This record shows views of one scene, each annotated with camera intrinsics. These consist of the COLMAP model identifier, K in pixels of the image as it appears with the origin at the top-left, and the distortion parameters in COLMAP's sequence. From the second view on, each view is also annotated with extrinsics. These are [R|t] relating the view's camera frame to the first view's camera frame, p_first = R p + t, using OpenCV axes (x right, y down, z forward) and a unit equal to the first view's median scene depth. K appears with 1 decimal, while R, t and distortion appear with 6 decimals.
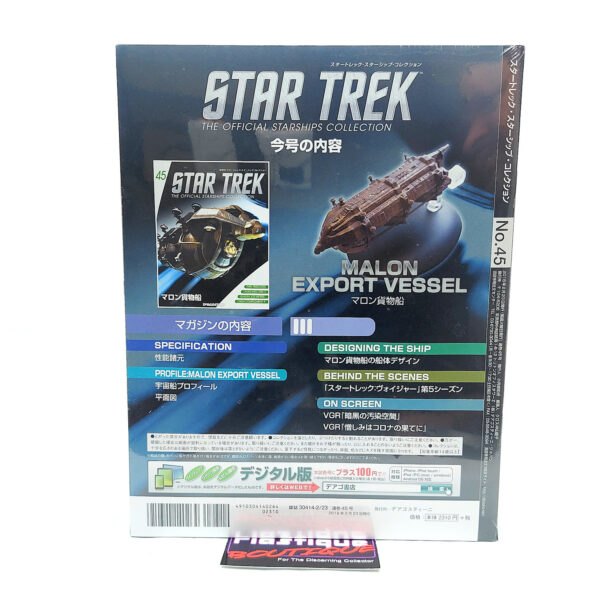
lens RADIAL K [[1815.6, 0, 300.0], [0, 1815.6, 299.8], [0, 0, 1]] dist [0.004539, 0.000000]
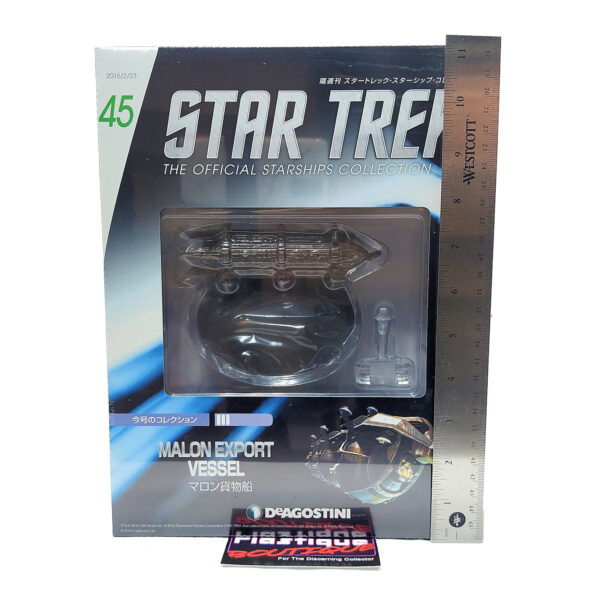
lens RADIAL K [[1815.6, 0, 299.8], [0, 1815.6, 300.6], [0, 0, 1]] dist [0.004539, 0.000000]
pose [[0.999380, -0.010247, 0.033687, -0.025280], [0.011958, 0.998627, -0.051002, -0.008040], [-0.033118, 0.051373, 0.998130, 0.300530]]
